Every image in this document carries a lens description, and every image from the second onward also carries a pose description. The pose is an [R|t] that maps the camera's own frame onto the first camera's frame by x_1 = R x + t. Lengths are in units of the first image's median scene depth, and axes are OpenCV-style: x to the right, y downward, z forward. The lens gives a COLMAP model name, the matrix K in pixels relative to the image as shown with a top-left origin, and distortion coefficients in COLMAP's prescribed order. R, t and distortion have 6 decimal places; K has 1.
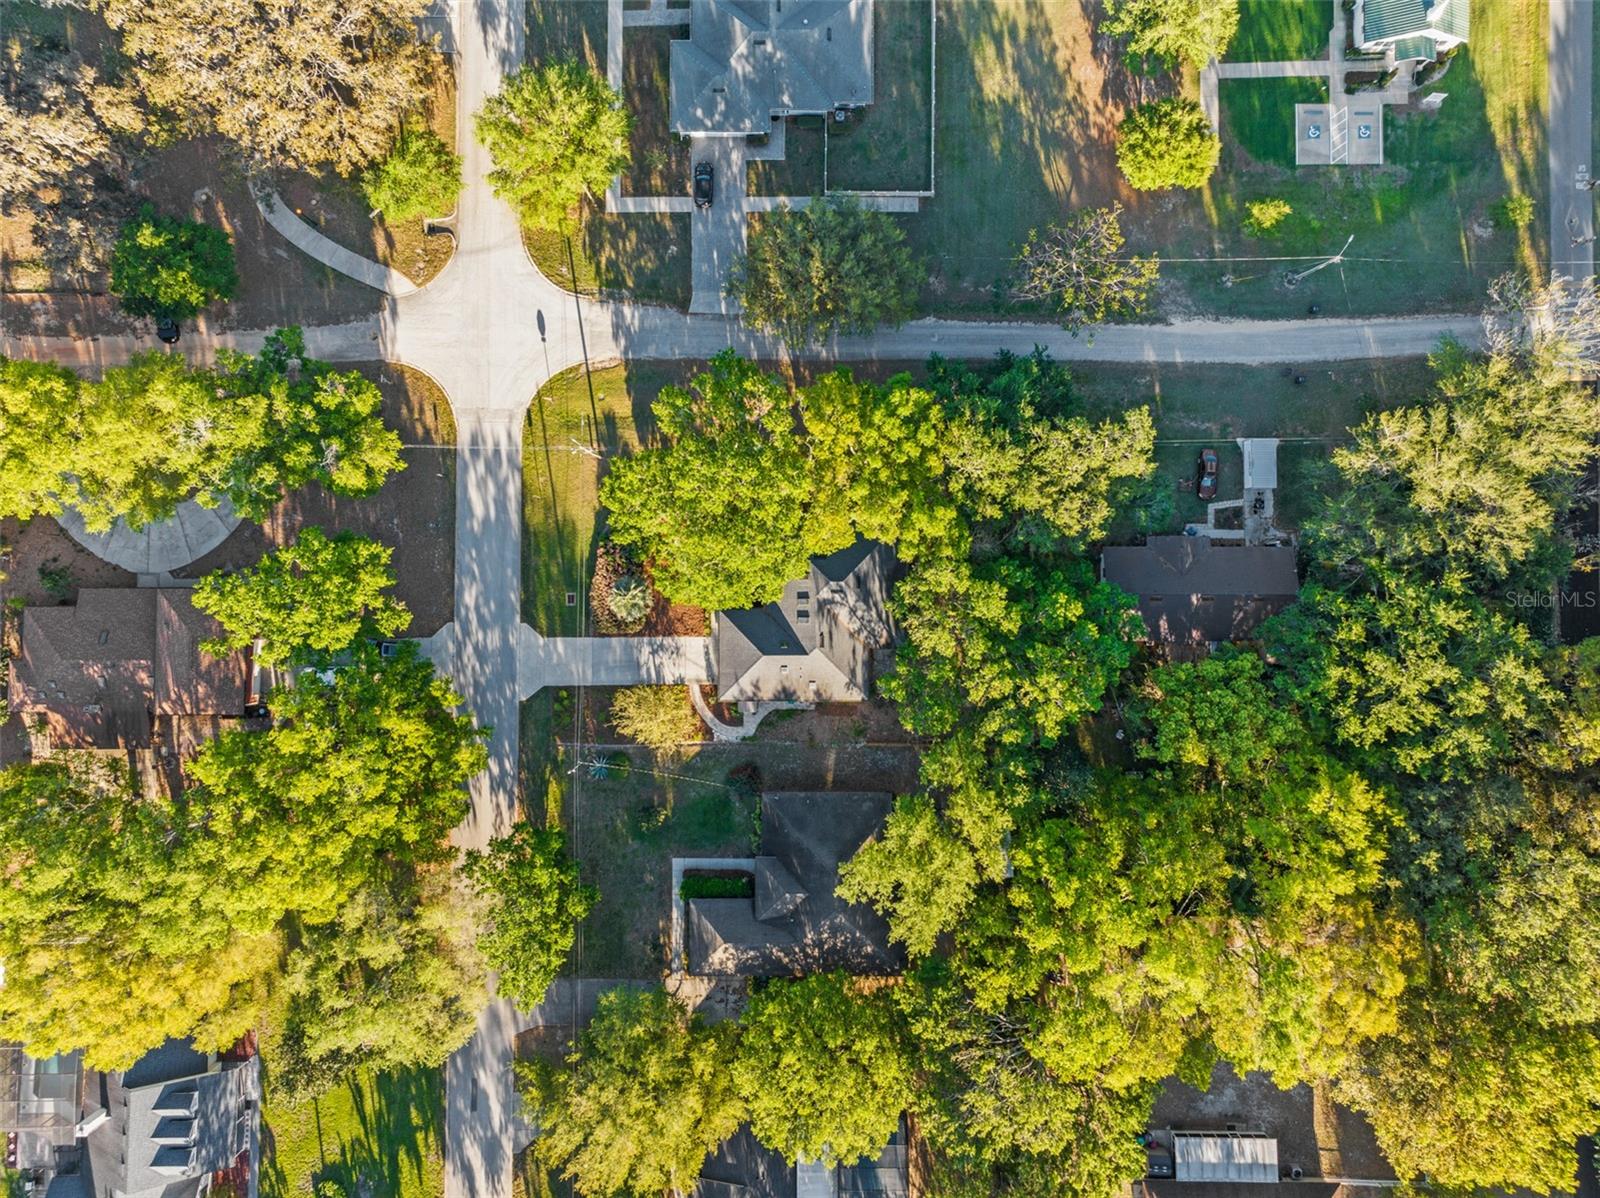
lens RADIAL K [[1107.8, 0, 805.2], [0, 1107.8, 599.6], [0, 0, 1]] dist [0.013820, 0.000009]
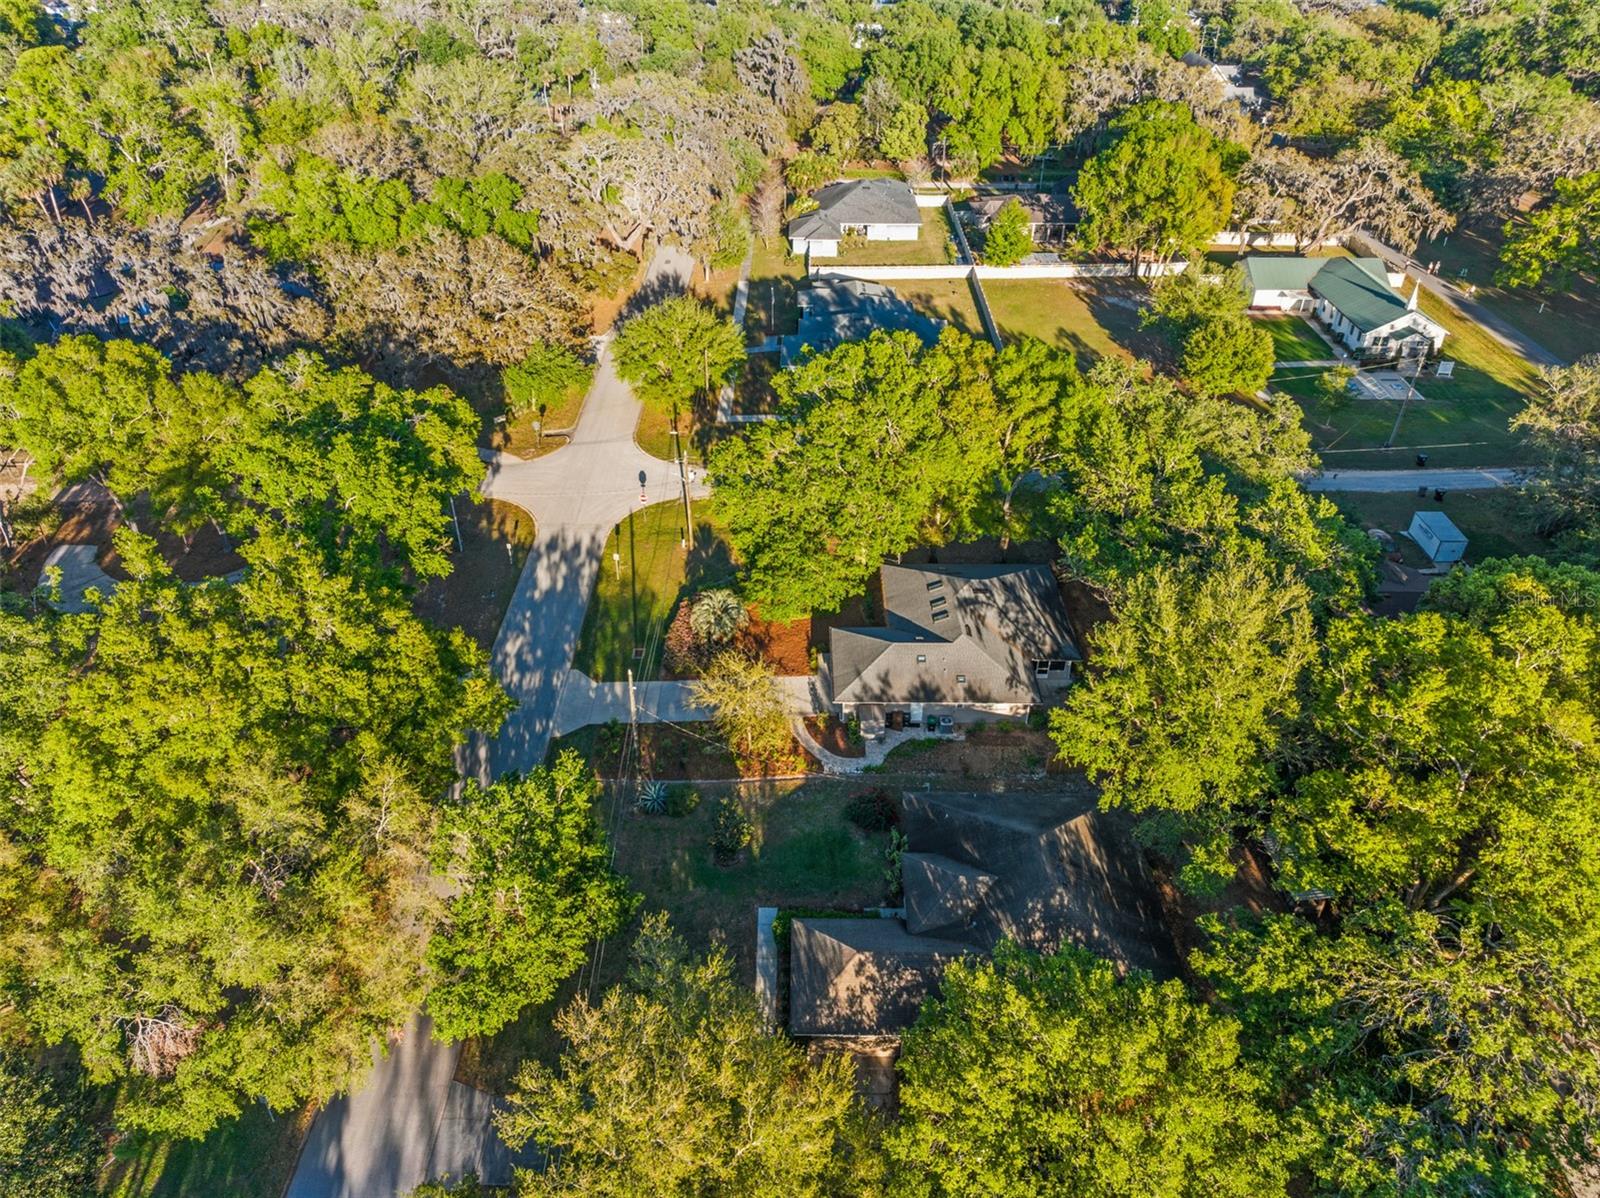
lens RADIAL K [[1107.8, 0, 794.8], [0, 1107.8, 597.0], [0, 0, 1]] dist [0.013820, 0.000009]
pose [[0.999951, 0.006702, -0.007217, -0.096272], [-0.009804, 0.606929, -0.794696, 0.610749], [-0.000946, 0.794728, 0.606965, 0.496049]]
